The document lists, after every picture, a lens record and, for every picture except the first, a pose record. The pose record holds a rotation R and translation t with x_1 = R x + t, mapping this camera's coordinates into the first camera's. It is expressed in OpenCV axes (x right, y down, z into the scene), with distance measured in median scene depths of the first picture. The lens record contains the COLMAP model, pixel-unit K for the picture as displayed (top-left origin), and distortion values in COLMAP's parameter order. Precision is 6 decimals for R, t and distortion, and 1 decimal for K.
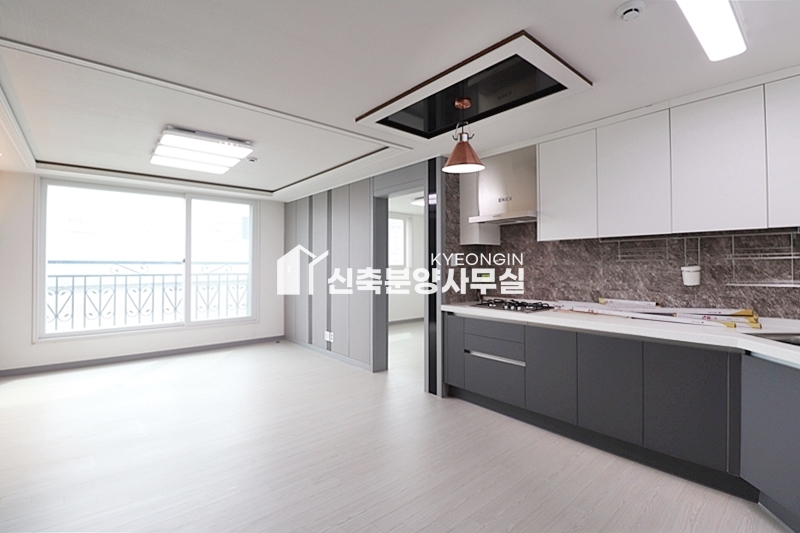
lens RADIAL K [[373.5, 0, 398.0], [0, 373.5, 262.8], [0, 0, 1]] dist [-0.012353, -0.008842]
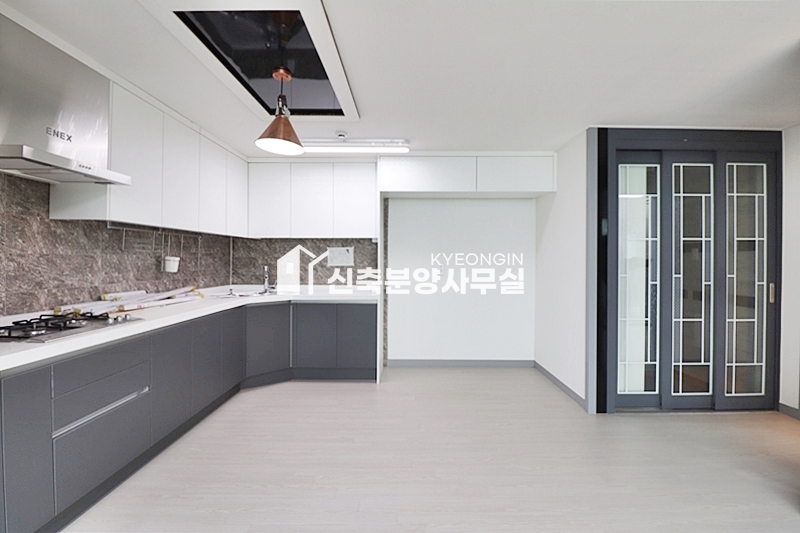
lens RADIAL K [[373.5, 0, 405.8], [0, 373.5, 259.8], [0, 0, 1]] dist [-0.012353, -0.008842]
pose [[-0.763865, -0.007307, 0.645334, -0.423555], [-0.012566, 0.999915, -0.003552, 0.009974], [-0.645254, -0.010822, -0.763892, 1.005790]]
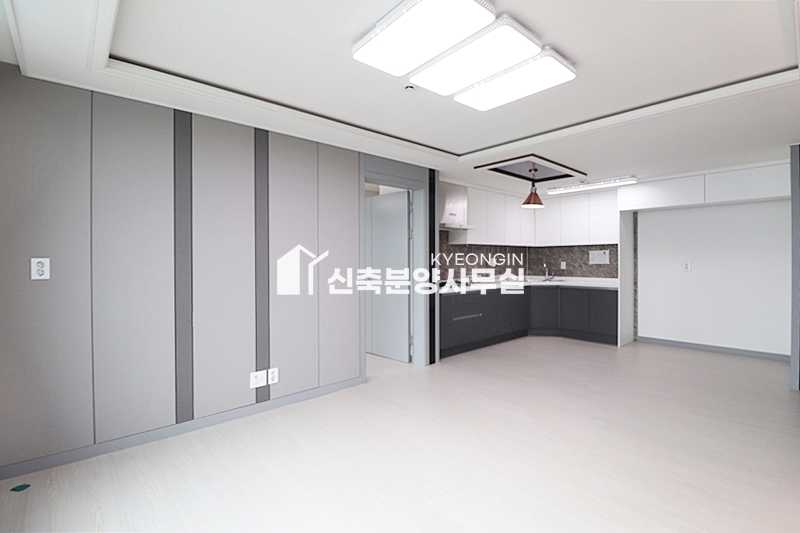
lens RADIAL K [[373.5, 0, 405.7], [0, 373.5, 262.2], [0, 0, 1]] dist [-0.012353, -0.008842]
pose [[-0.041105, -0.009721, 0.999108, -1.139984], [-0.005665, 0.999939, 0.009496, 0.009679], [-0.999139, -0.005269, -0.041158, 1.165645]]
